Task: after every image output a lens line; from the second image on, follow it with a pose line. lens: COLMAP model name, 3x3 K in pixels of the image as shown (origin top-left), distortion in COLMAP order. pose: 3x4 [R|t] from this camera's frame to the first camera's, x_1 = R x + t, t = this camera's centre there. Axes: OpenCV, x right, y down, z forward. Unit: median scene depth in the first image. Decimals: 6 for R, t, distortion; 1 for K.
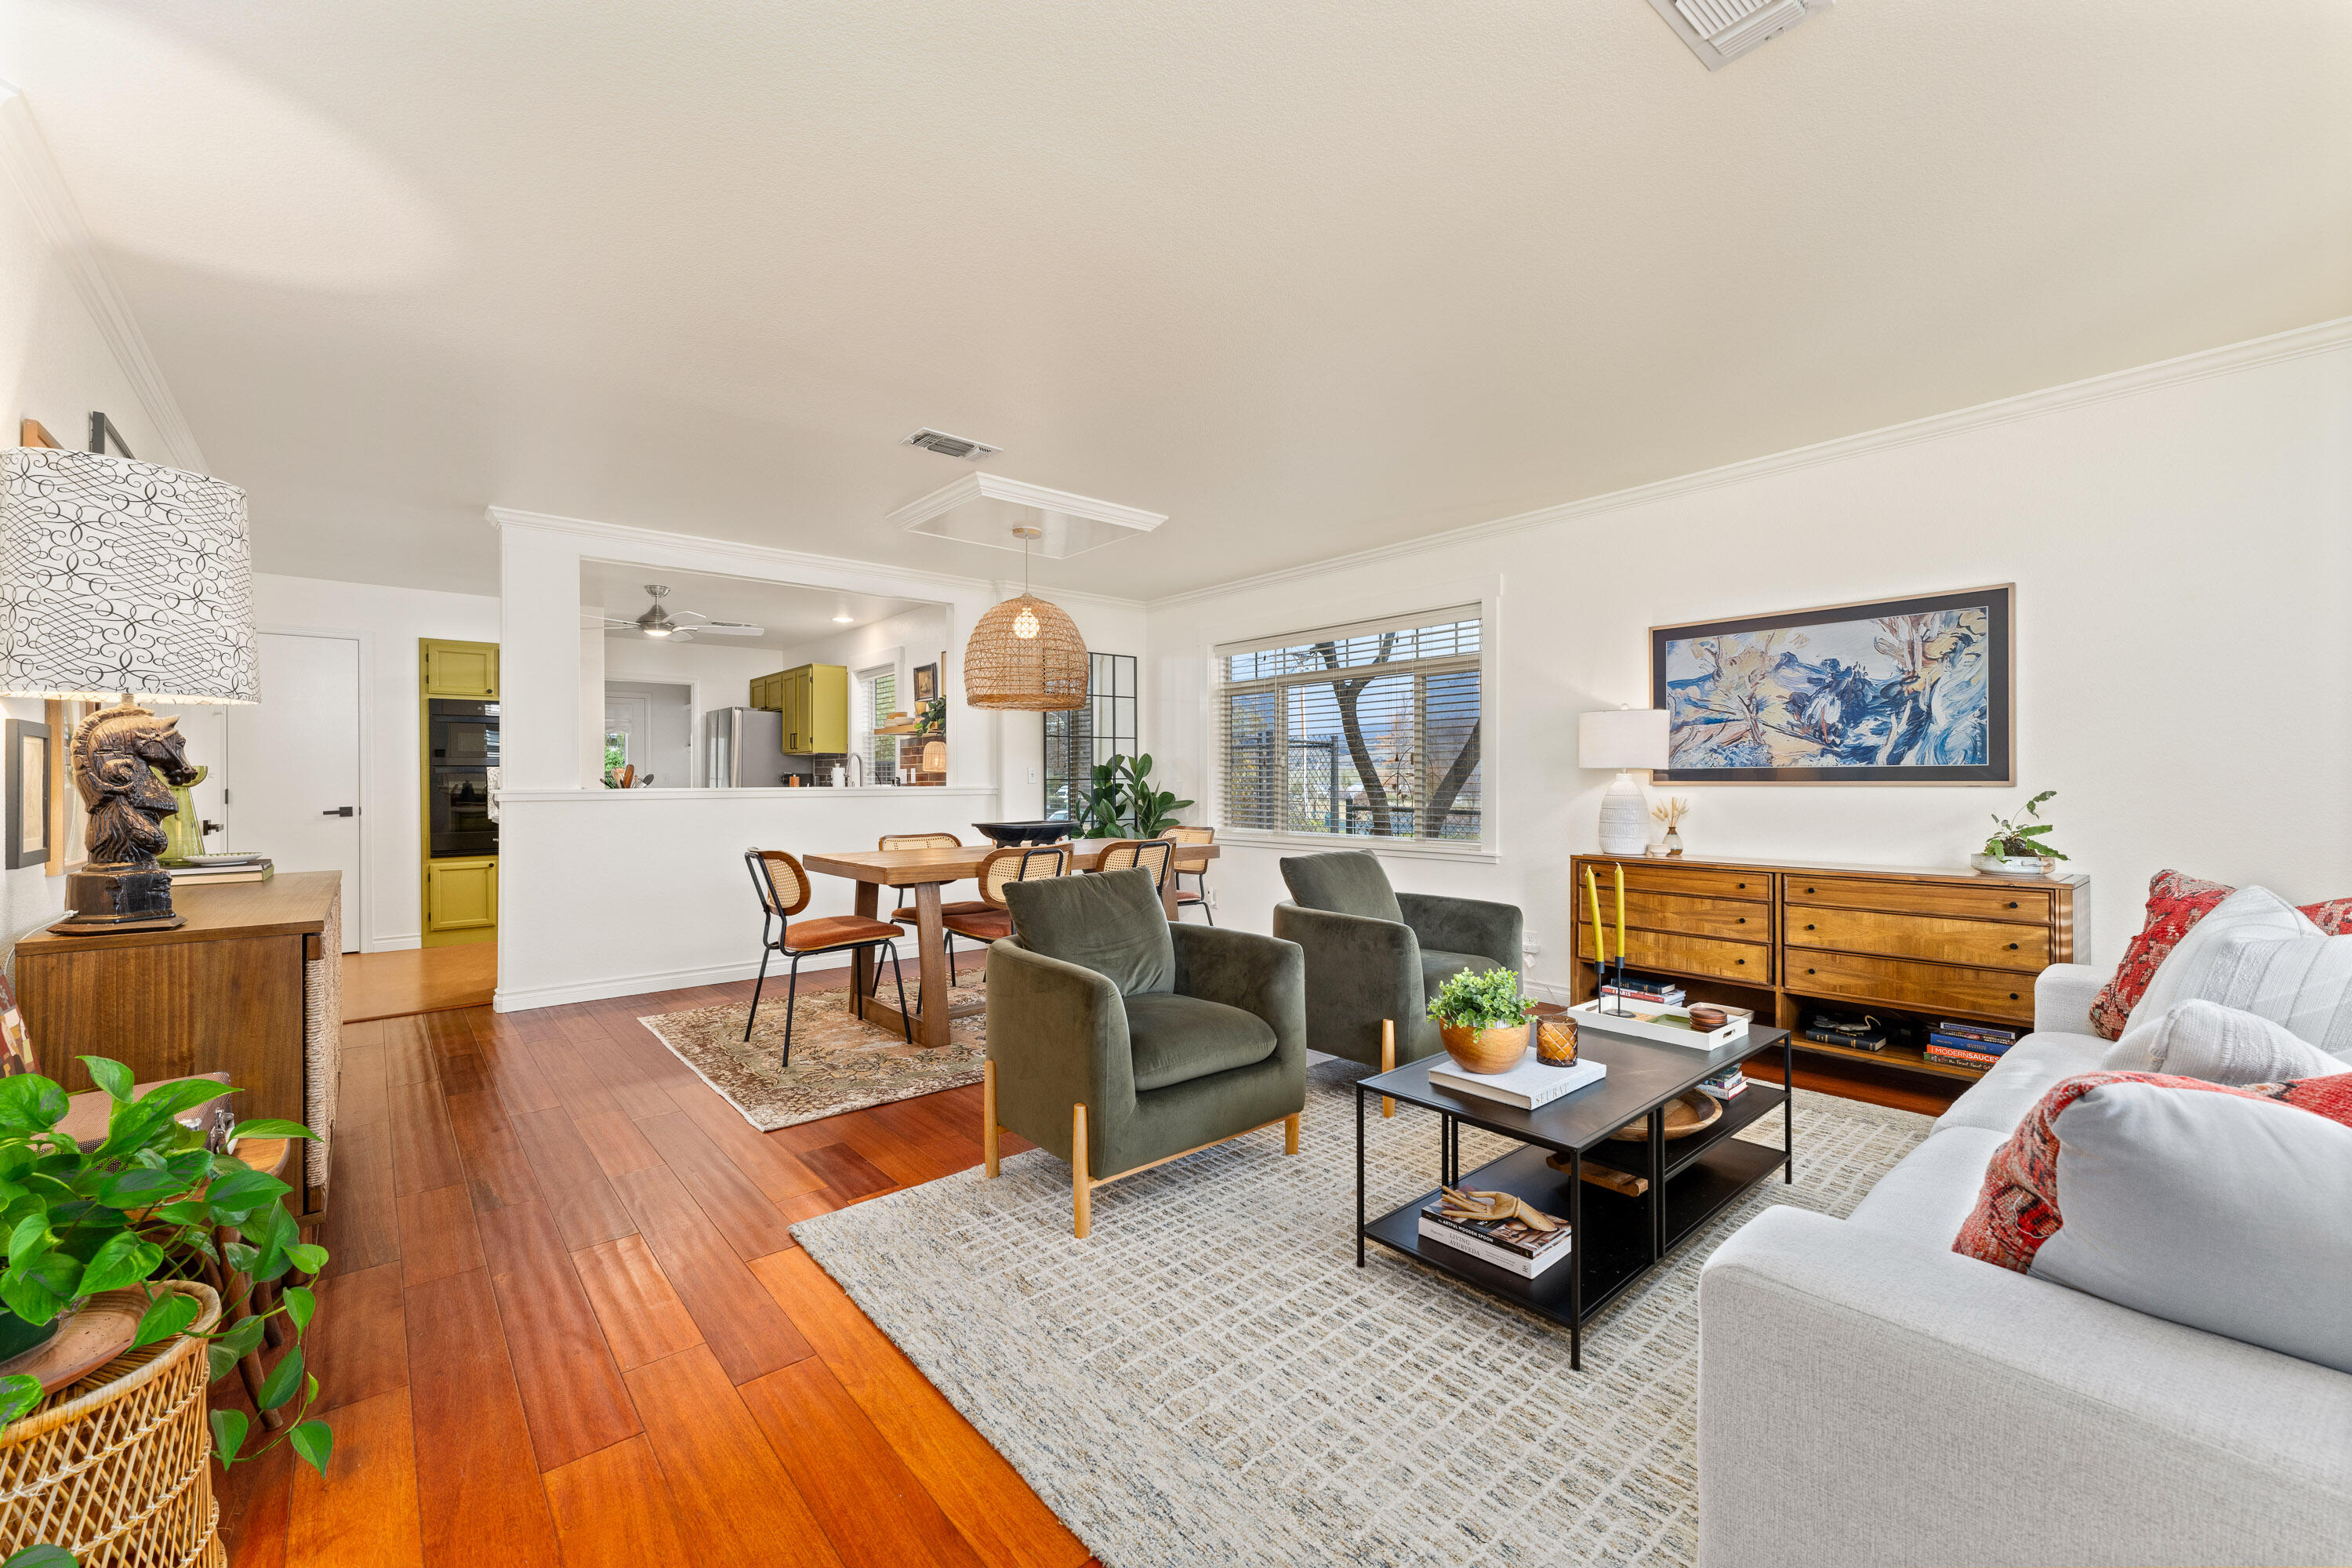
lens RADIAL K [[938.4, 0, 1172.6], [0, 938.4, 782.3], [0, 0, 1]] dist [-0.000387, -0.000037]
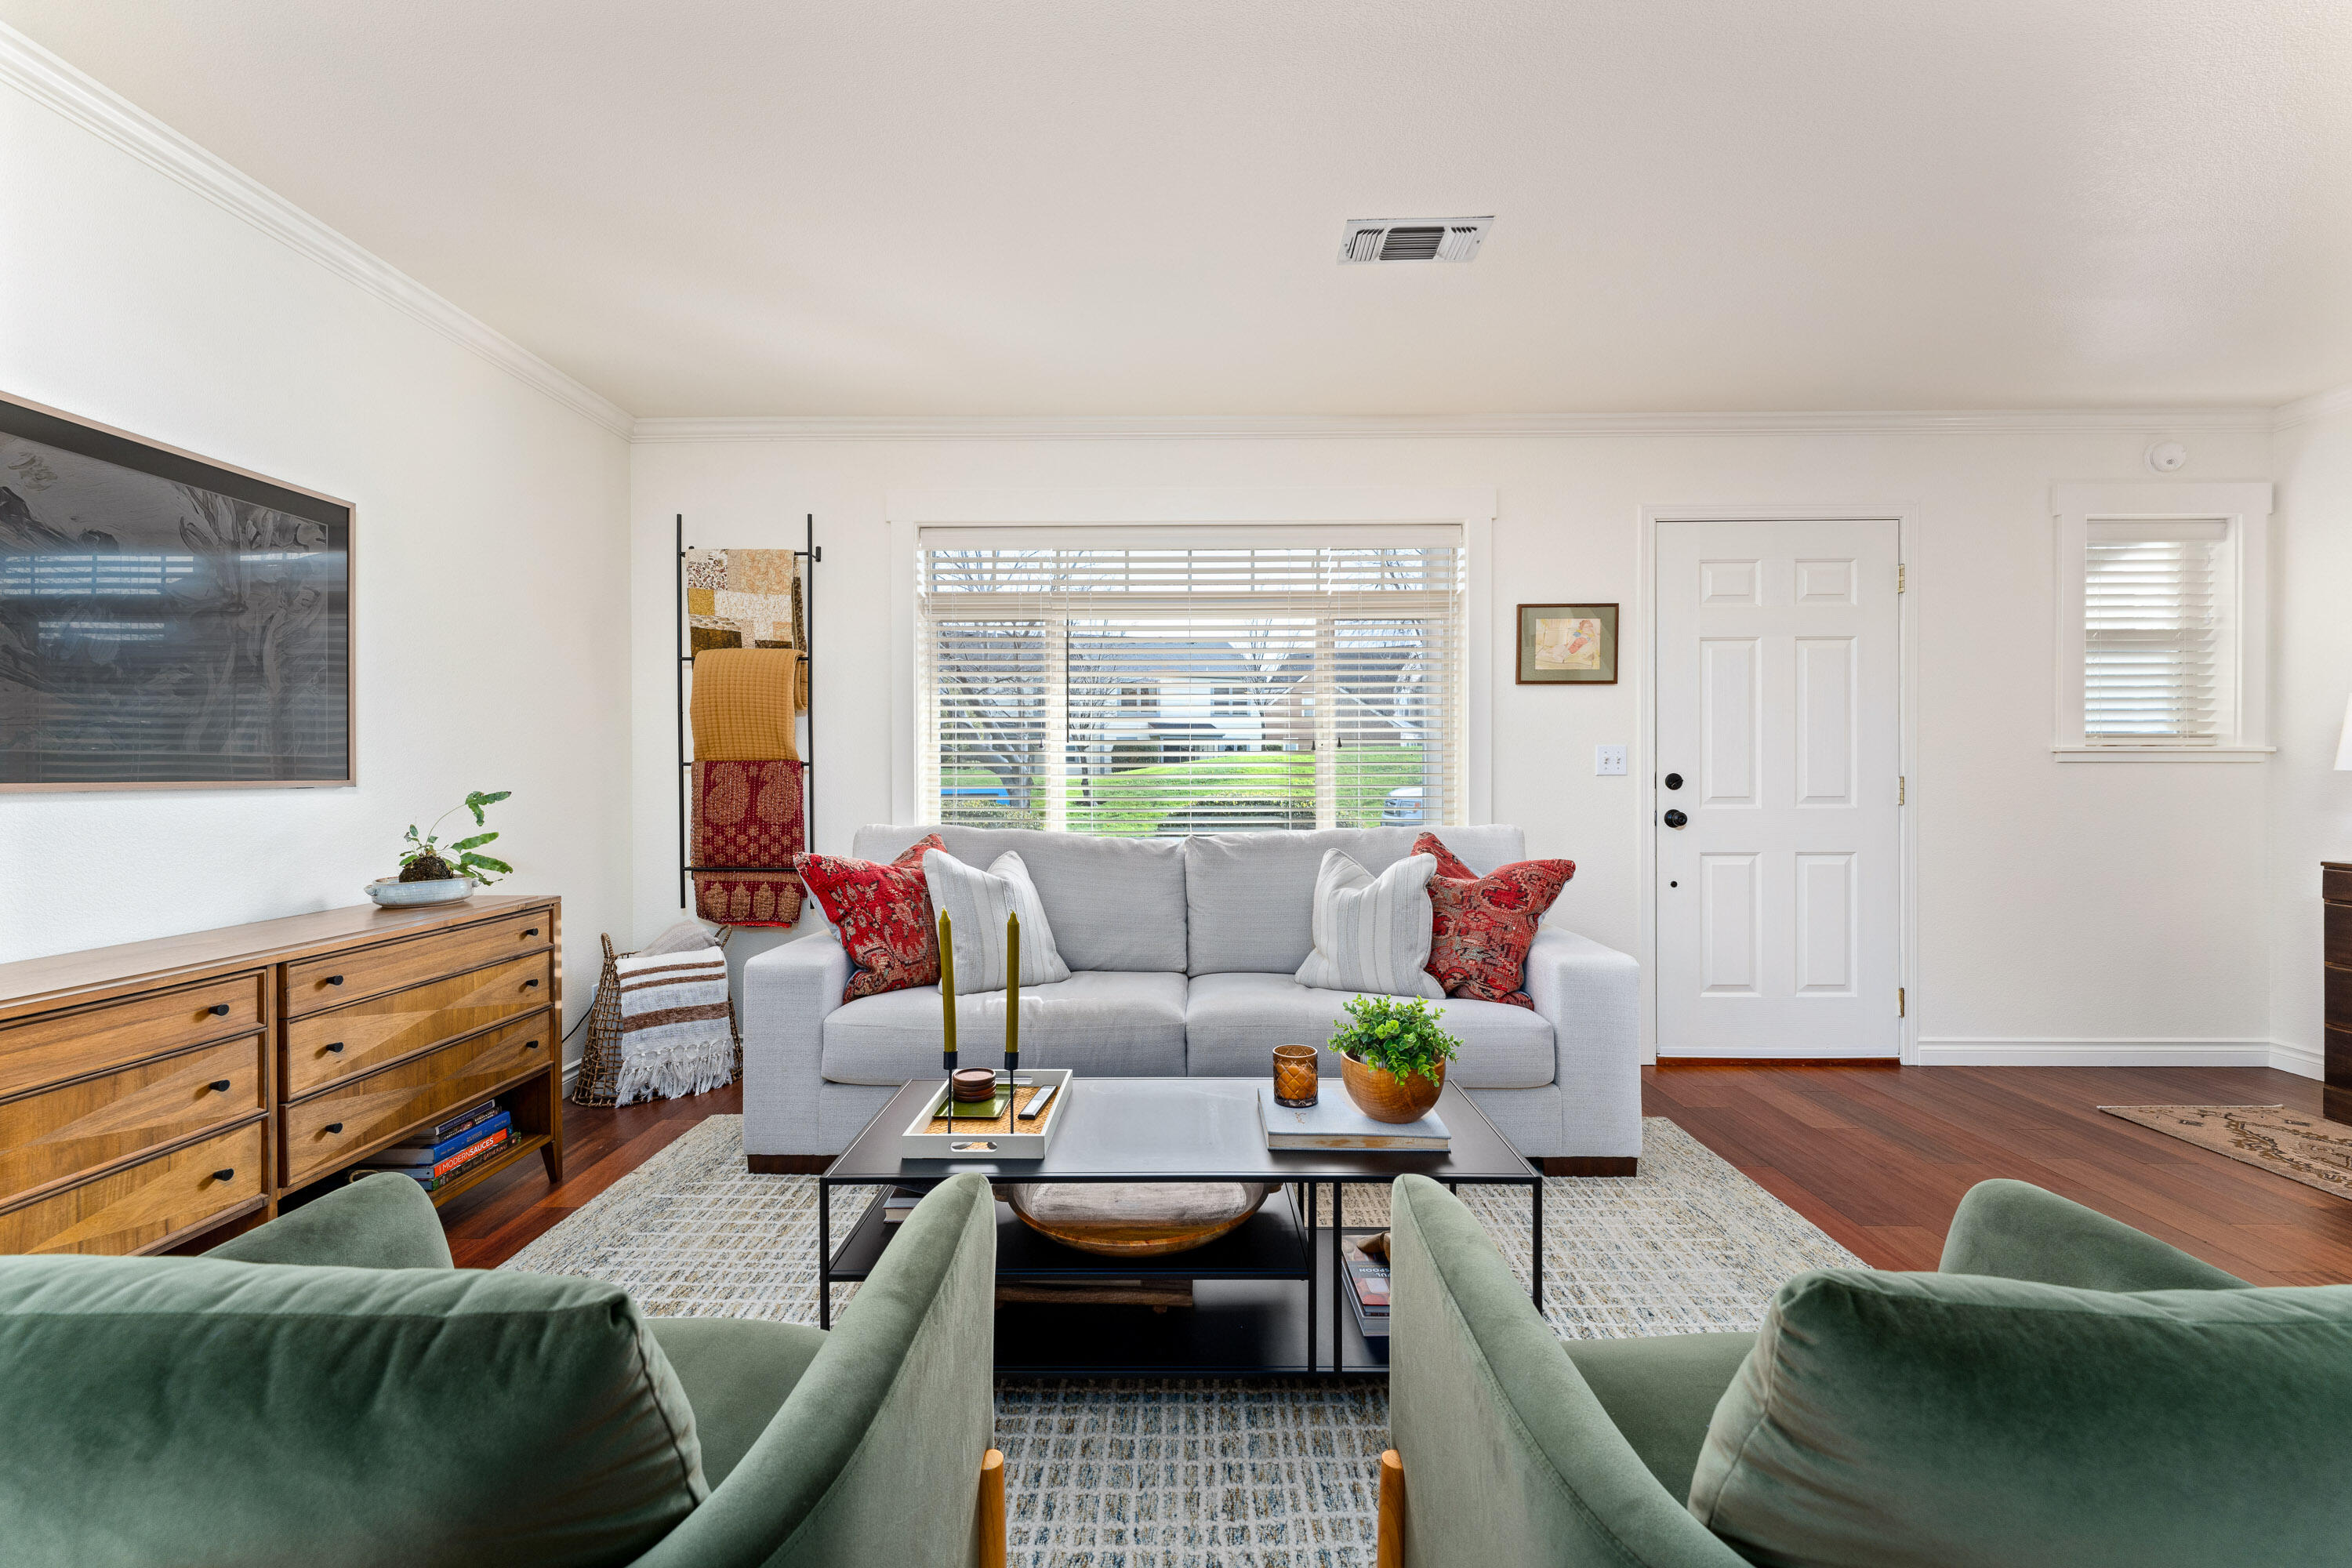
lens RADIAL K [[938.4, 0, 1173.5], [0, 938.4, 775.9], [0, 0, 1]] dist [-0.000387, -0.000037]
pose [[-0.751161, 0.003669, 0.660109, -0.044476], [0.007036, 0.999972, 0.002448, -0.001496], [-0.660081, 0.006484, -0.751166, 1.055664]]
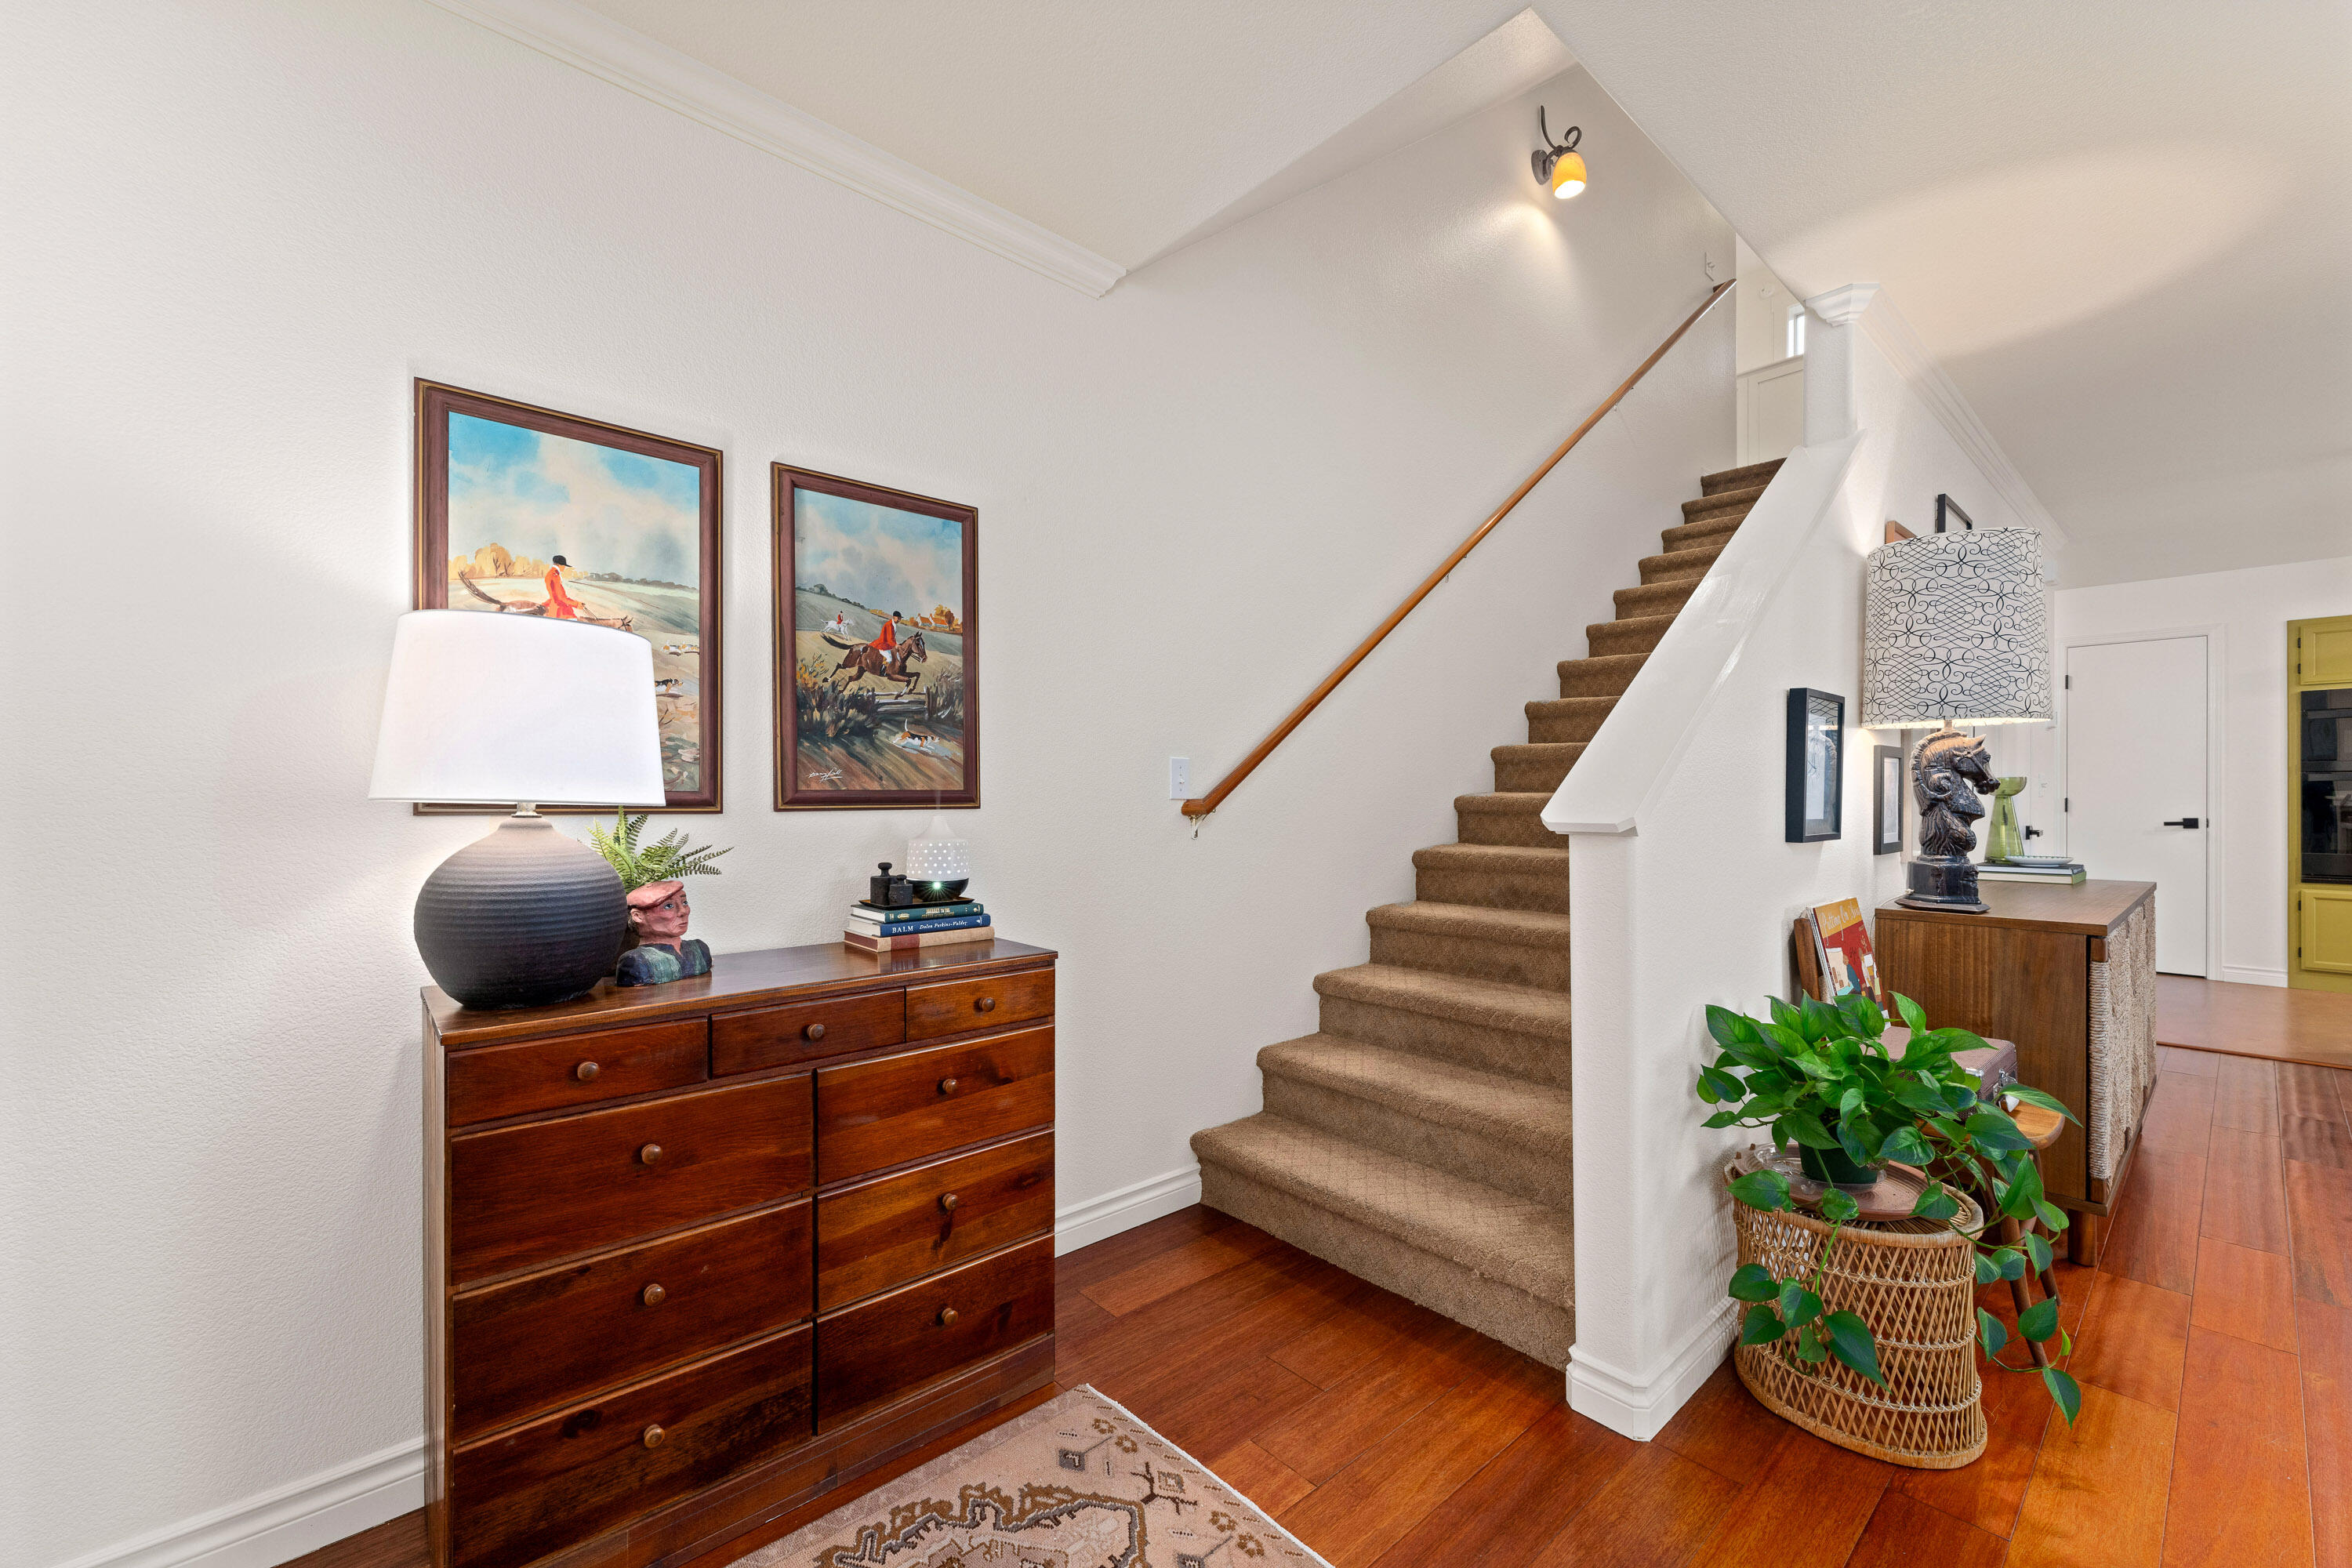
lens RADIAL K [[938.4, 0, 1174.8], [0, 938.4, 784.5], [0, 0, 1]] dist [-0.000387, -0.000037]
pose [[0.006930, -0.007155, -0.999950, 0.125562], [-0.000499, 0.999974, -0.007158, 0.000039], [0.999976, 0.000548, 0.006926, -0.035454]]
